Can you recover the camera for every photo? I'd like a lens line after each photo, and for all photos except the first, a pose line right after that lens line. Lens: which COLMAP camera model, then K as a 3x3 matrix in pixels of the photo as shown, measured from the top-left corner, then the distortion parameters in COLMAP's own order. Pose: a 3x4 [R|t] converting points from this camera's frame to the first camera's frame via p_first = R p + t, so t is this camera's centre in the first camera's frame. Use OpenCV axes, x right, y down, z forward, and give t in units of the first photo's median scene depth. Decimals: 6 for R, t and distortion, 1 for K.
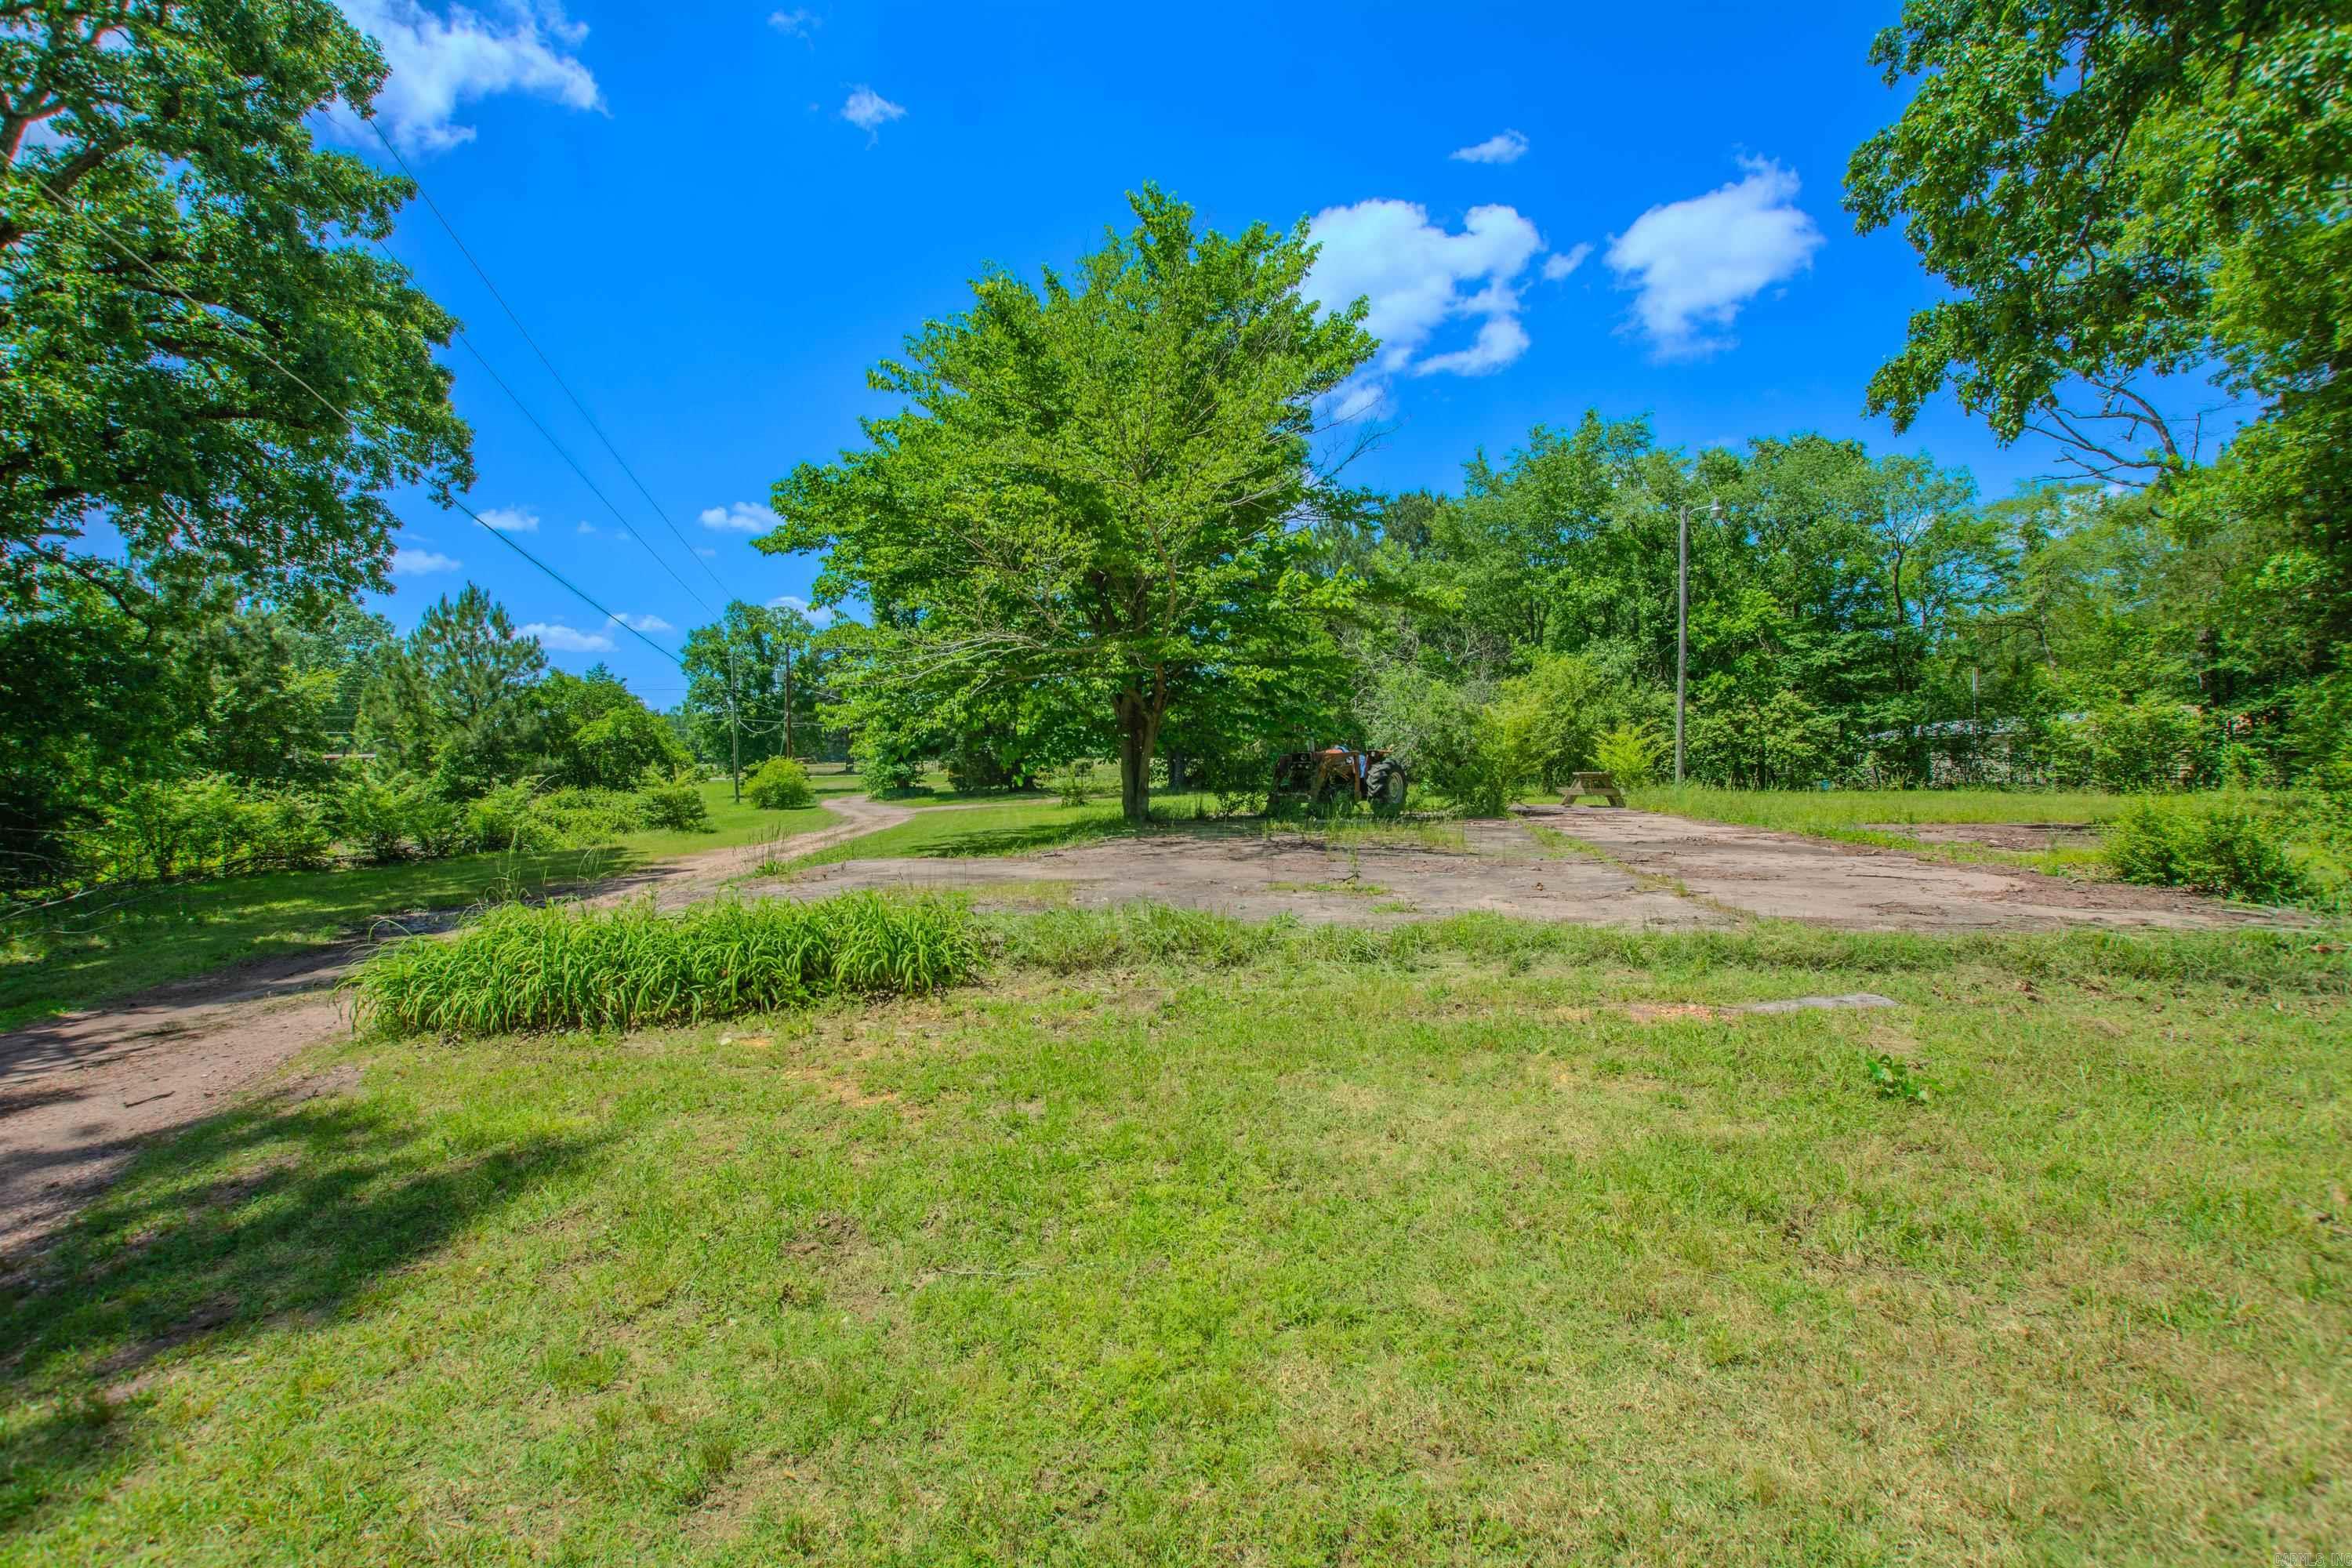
lens RADIAL K [[1052.9, 0, 1187.5], [0, 1052.9, 775.2], [0, 0, 1]] dist [-0.035477, 0.006111]
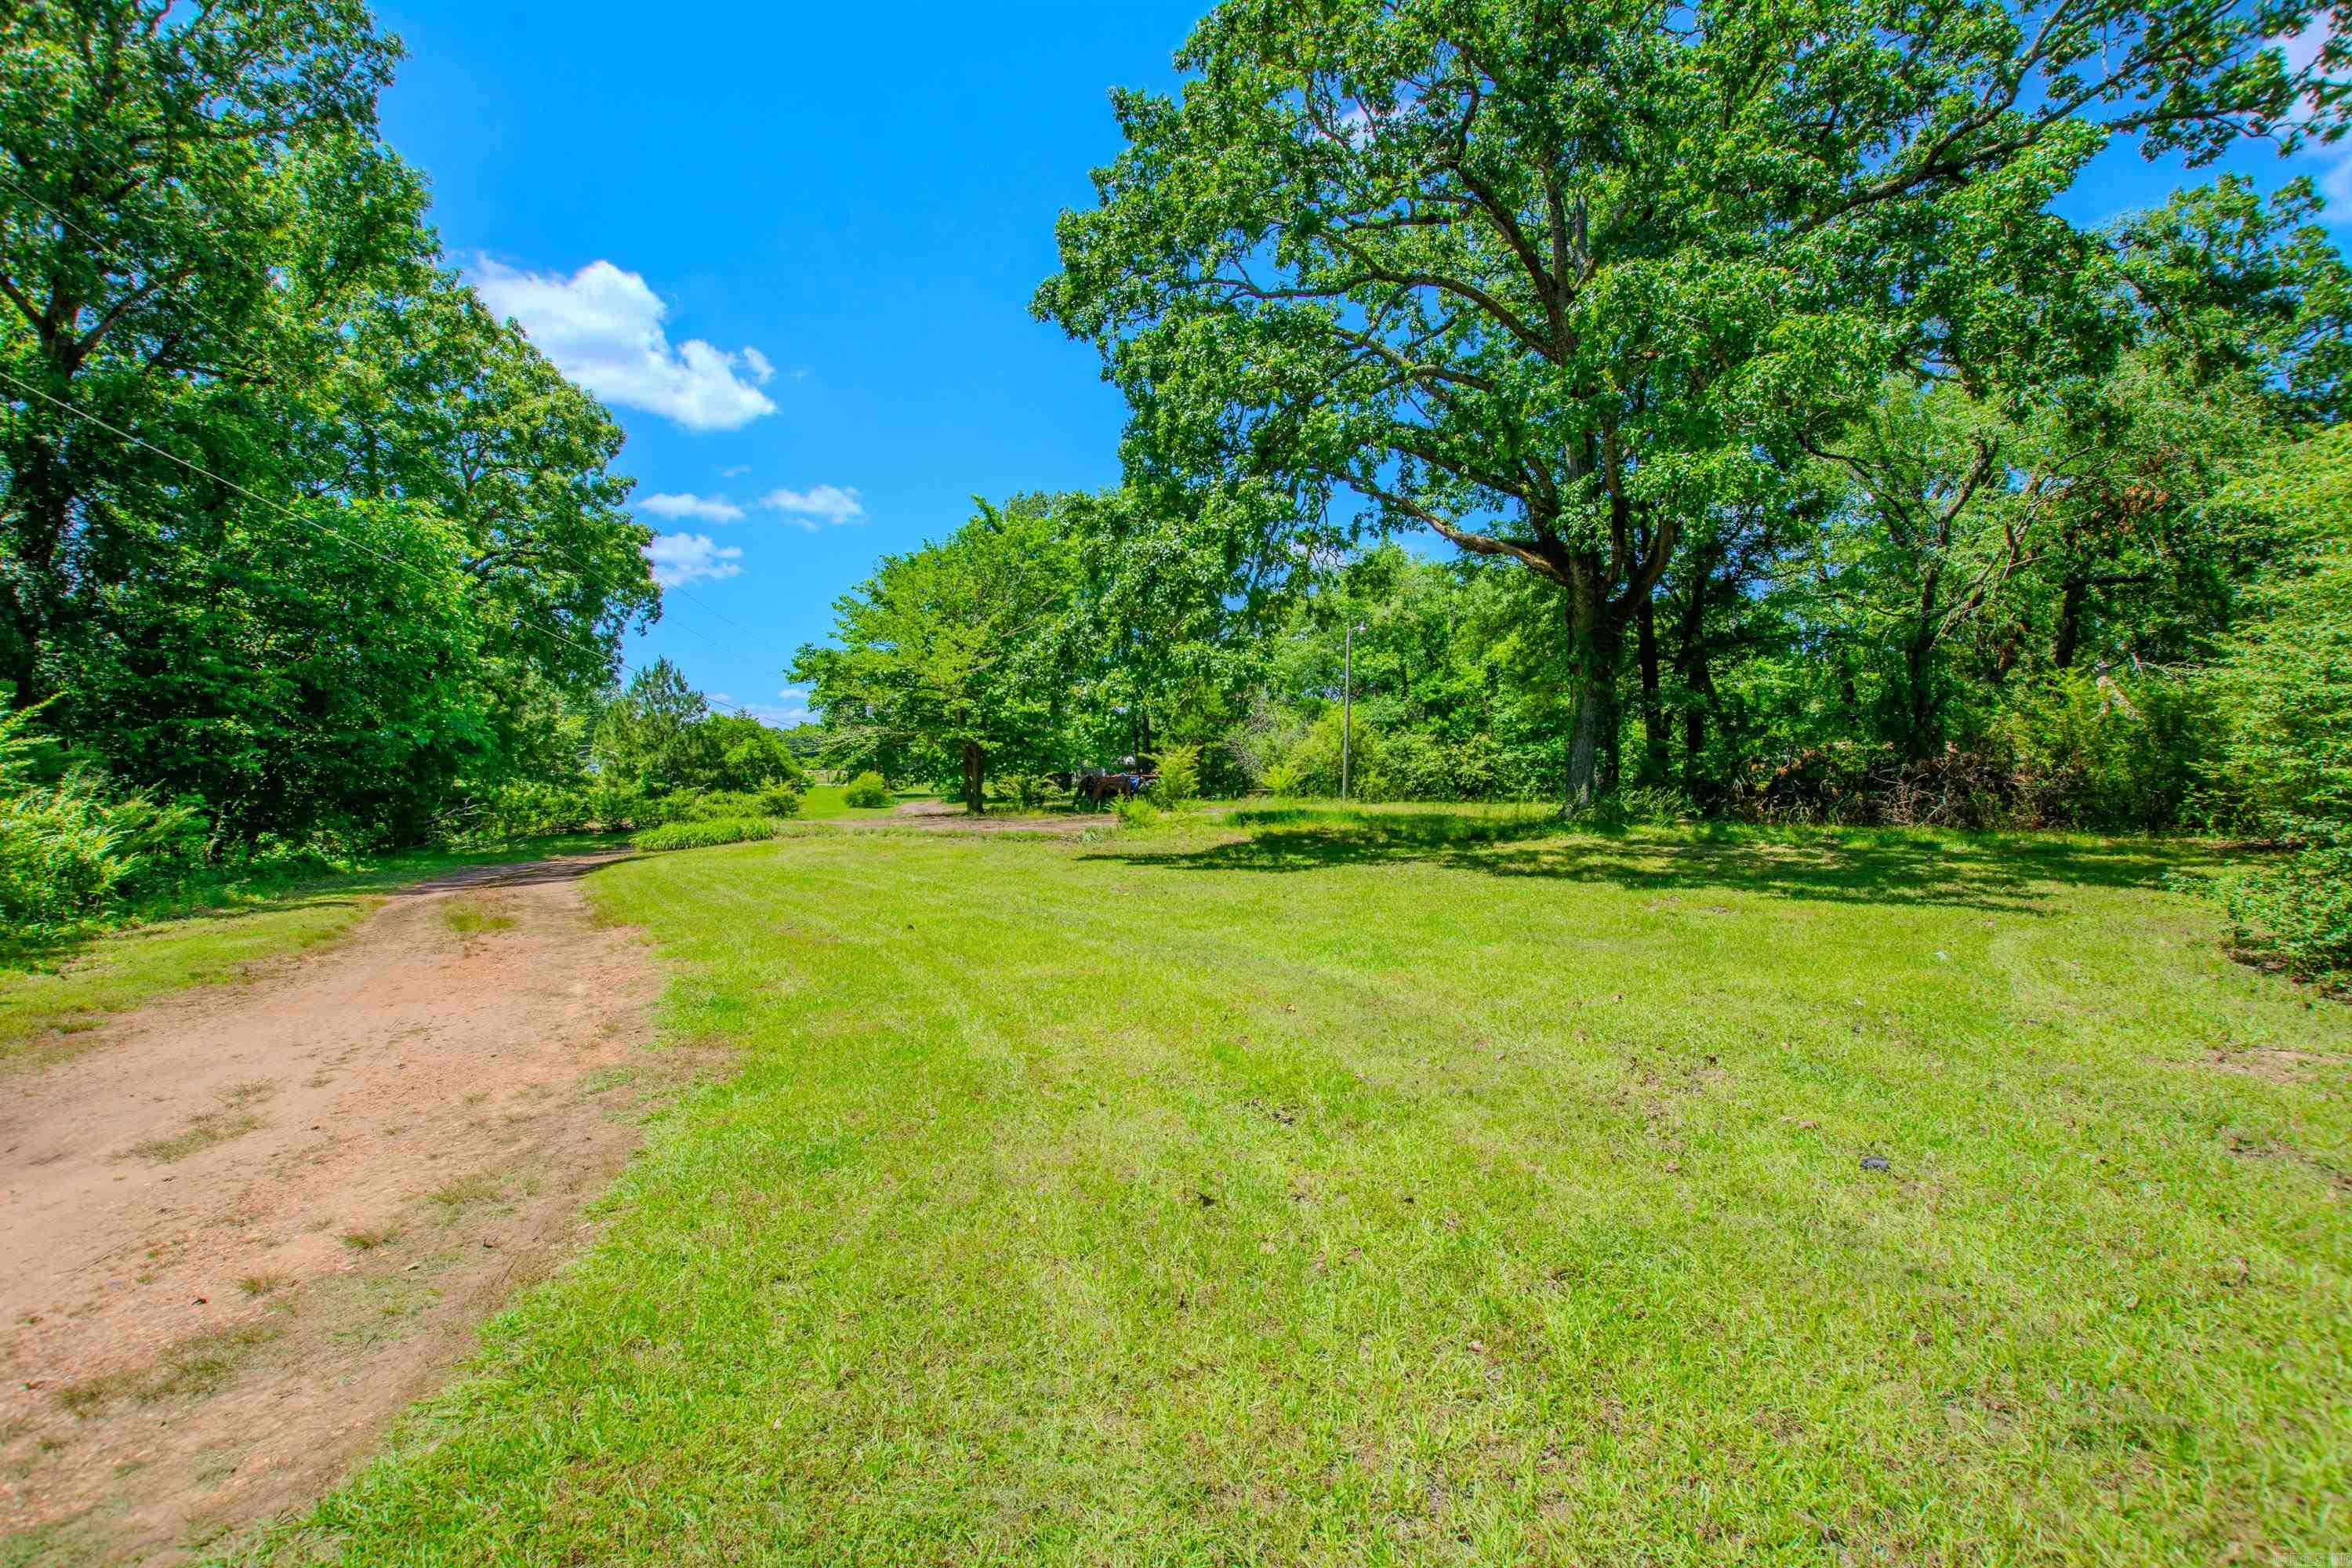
lens RADIAL K [[1052.9, 0, 1187.5], [0, 1052.9, 775.2], [0, 0, 1]] dist [-0.035477, 0.006111]
pose [[0.990900, 0.009276, -0.134279, 0.290438], [-0.010453, 0.999913, -0.008064, -0.005975], [0.134192, 0.009394, 0.990911, -0.427214]]
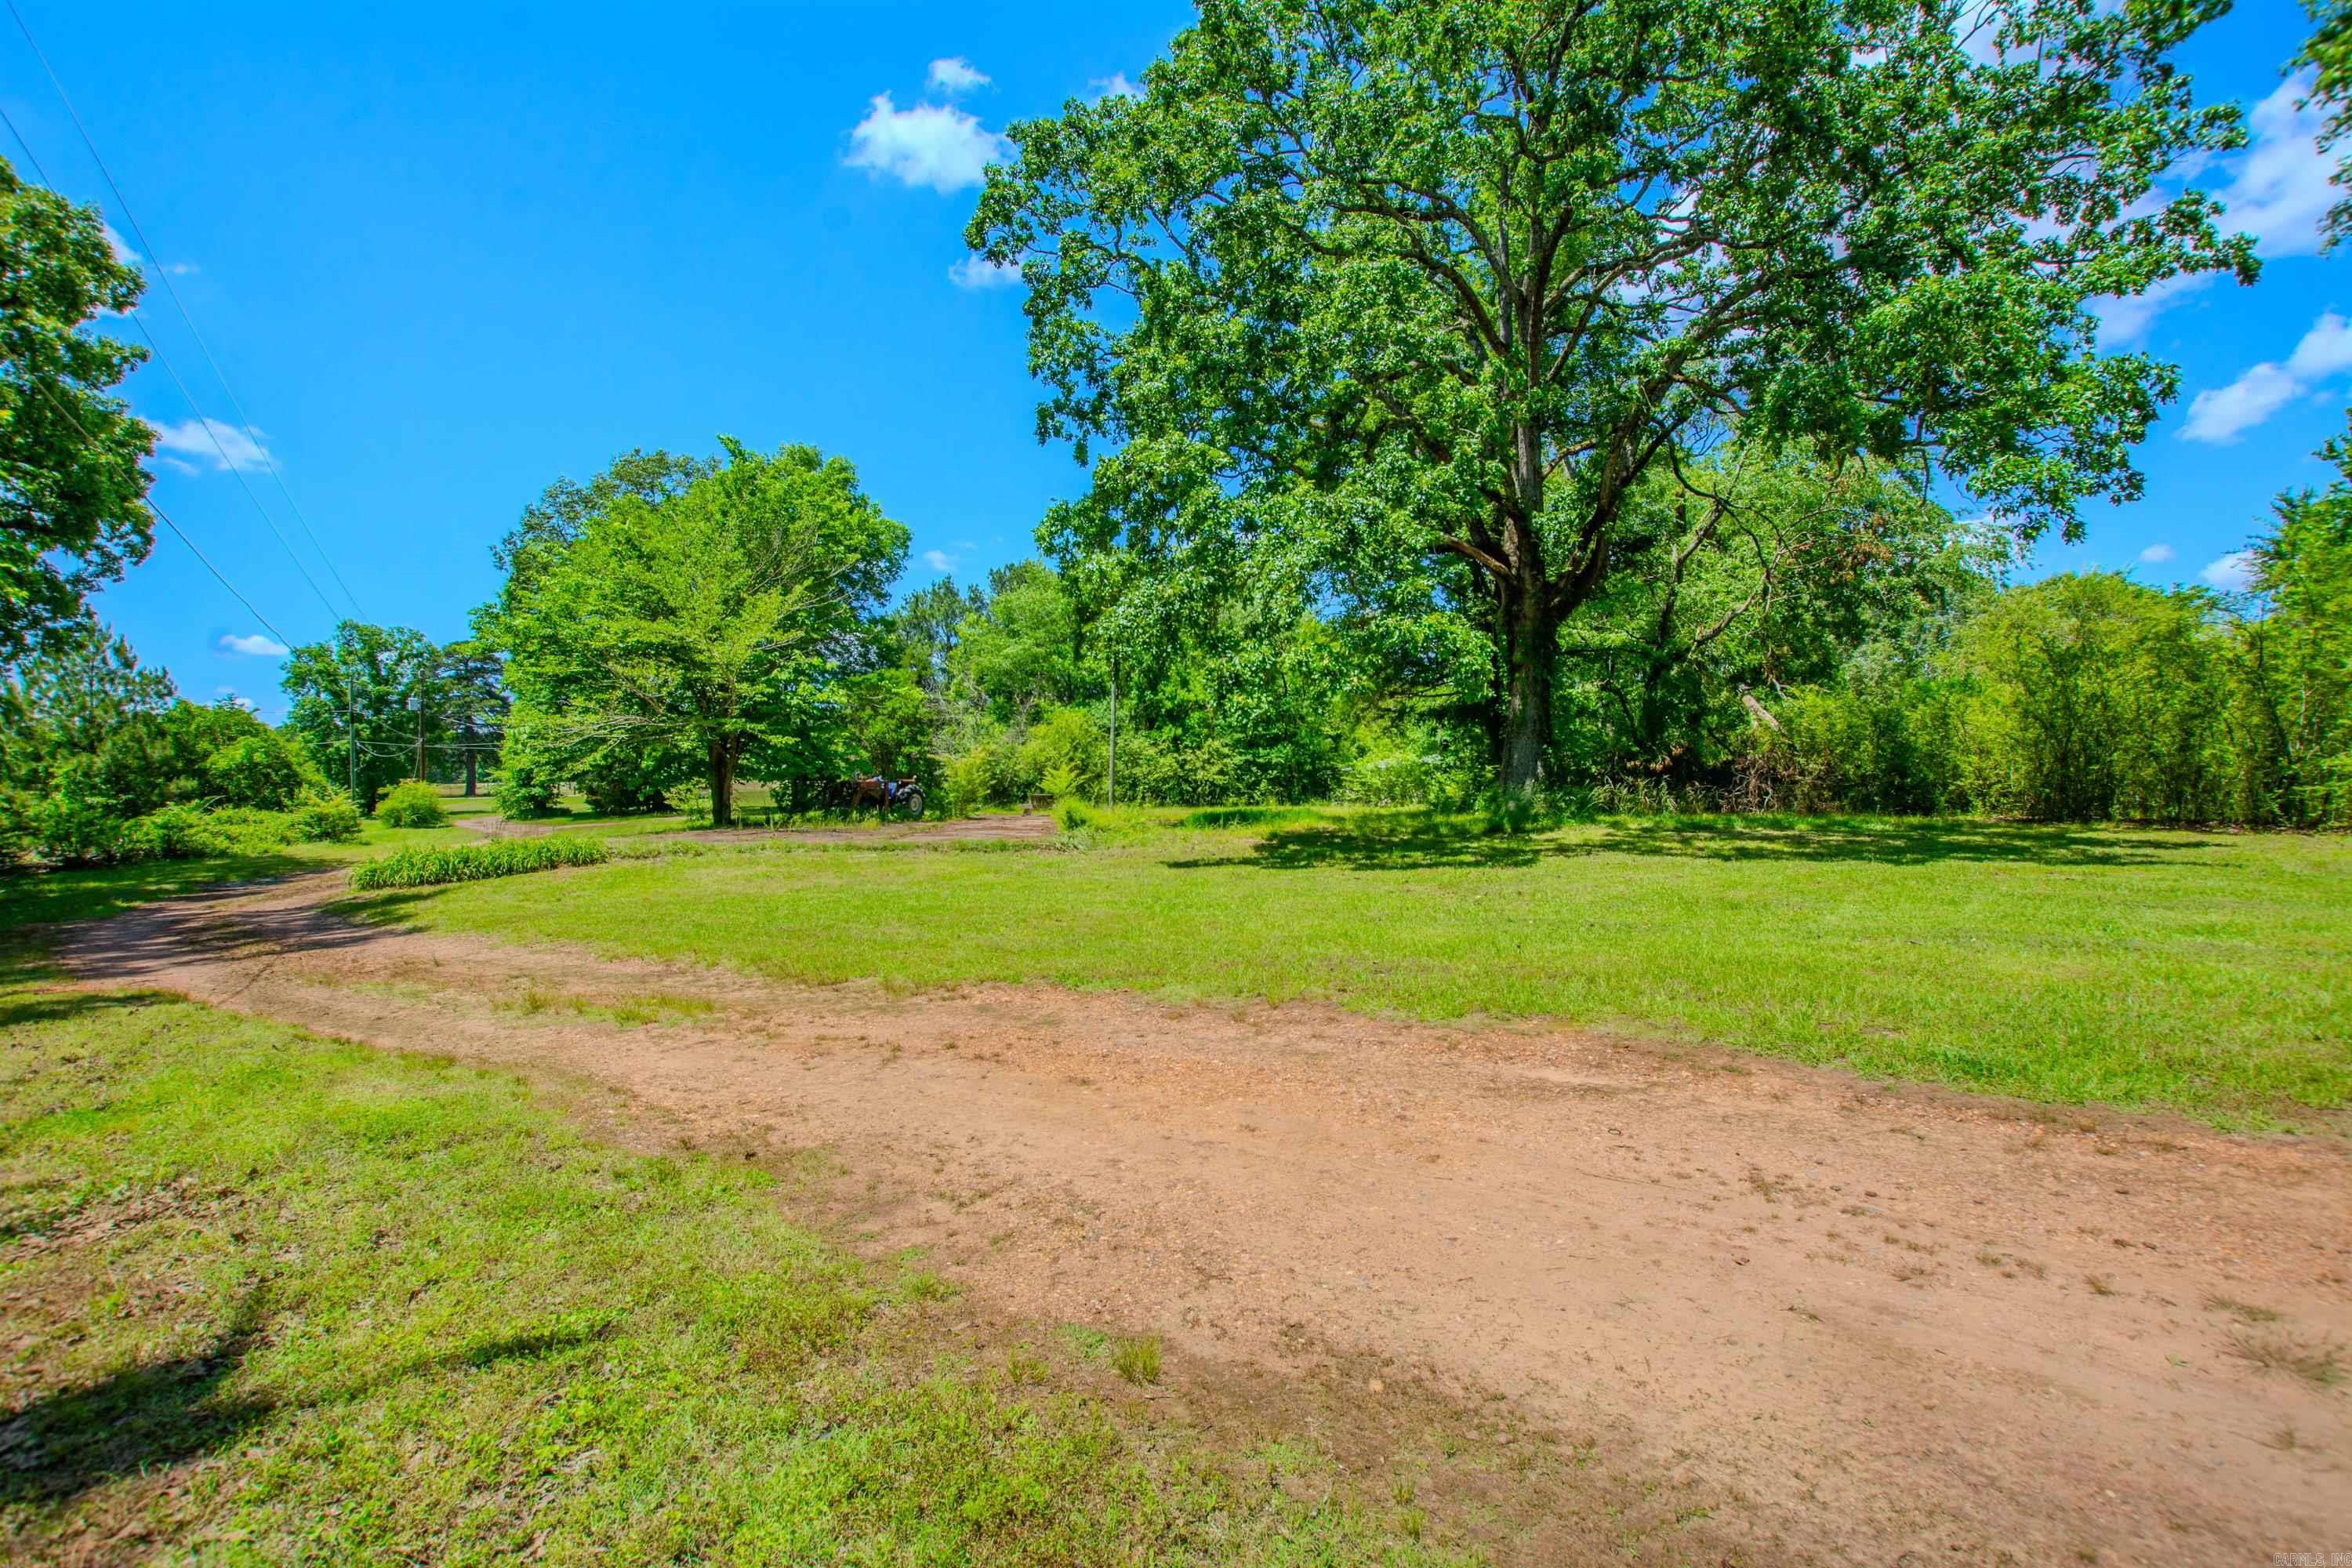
lens RADIAL K [[1052.9, 0, 1187.5], [0, 1052.9, 775.2], [0, 0, 1]] dist [-0.035477, 0.006111]
pose [[0.954357, 0.004966, 0.298627, 0.072214], [0.001335, 0.999781, -0.020892, 0.000978], [-0.298665, 0.020337, 0.954141, -0.341186]]
